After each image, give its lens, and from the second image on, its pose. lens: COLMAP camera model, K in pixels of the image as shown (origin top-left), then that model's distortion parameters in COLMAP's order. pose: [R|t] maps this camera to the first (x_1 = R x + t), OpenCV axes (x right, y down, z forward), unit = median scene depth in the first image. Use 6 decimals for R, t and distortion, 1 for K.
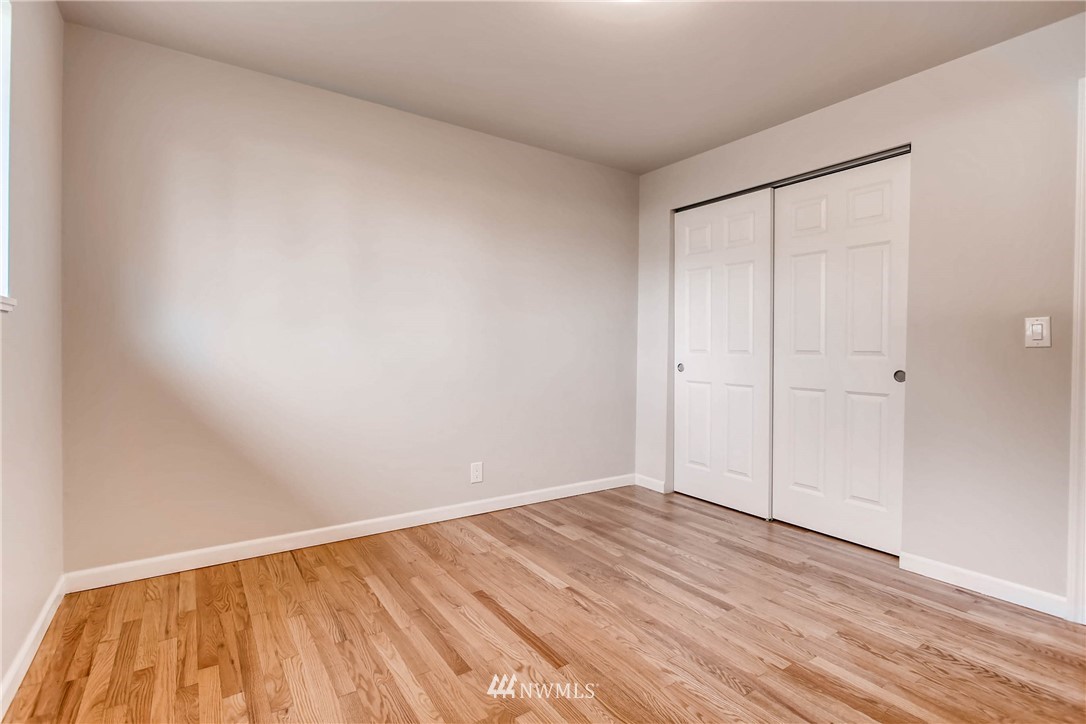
lens RADIAL K [[534.6, 0, 539.3], [0, 534.6, 364.0], [0, 0, 1]] dist [-0.004756, -0.000055]
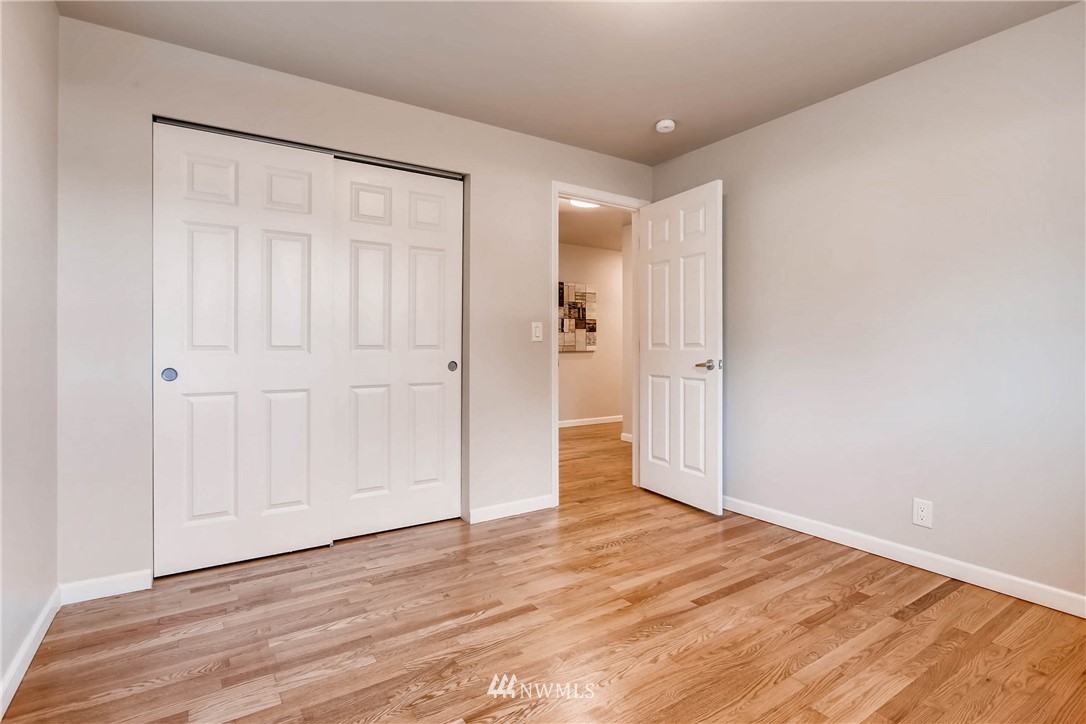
lens RADIAL K [[520.1, 0, 568.9], [0, 520.1, 348.5], [0, 0, 1]] dist [-0.003601, -0.000171]
pose [[-0.010497, -0.013982, 0.999847, -0.527979], [0.030887, 0.999421, 0.014300, -0.026620], [-0.999468, 0.031033, -0.010059, 0.824134]]
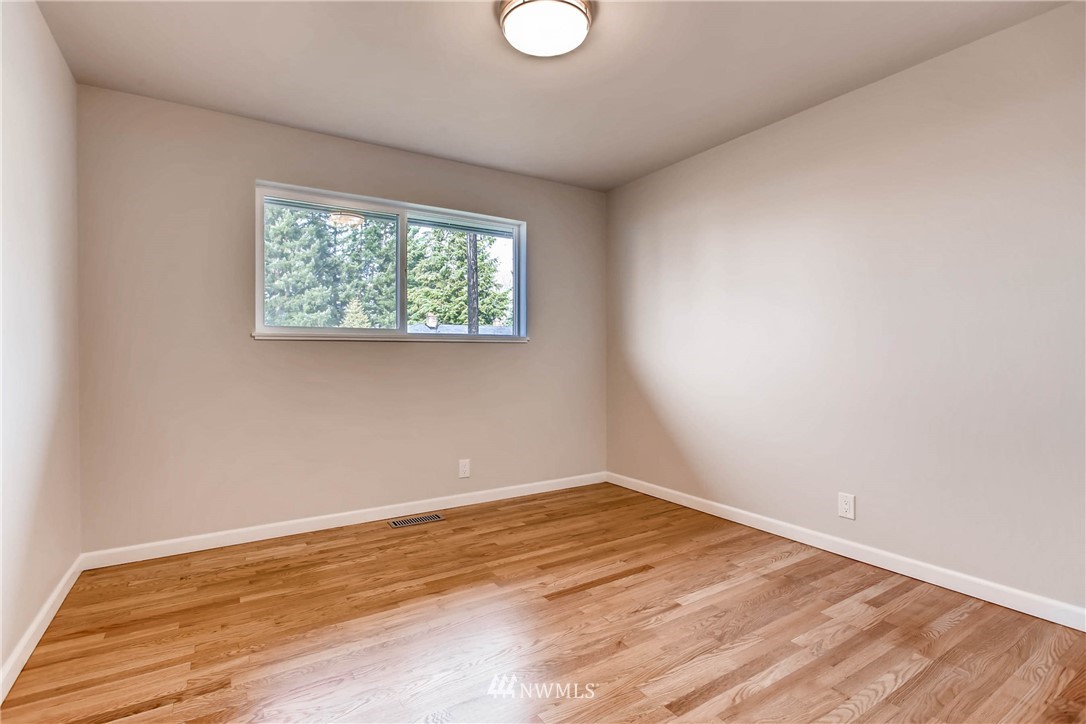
lens RADIAL K [[534.6, 0, 539.3], [0, 534.6, 364.0], [0, 0, 1]] dist [-0.004756, -0.000055]
pose [[-0.056051, 0.008130, -0.998395, 0.965940], [-0.029432, 0.999519, 0.009792, -0.013397], [0.997994, 0.029934, -0.055785, 0.748059]]
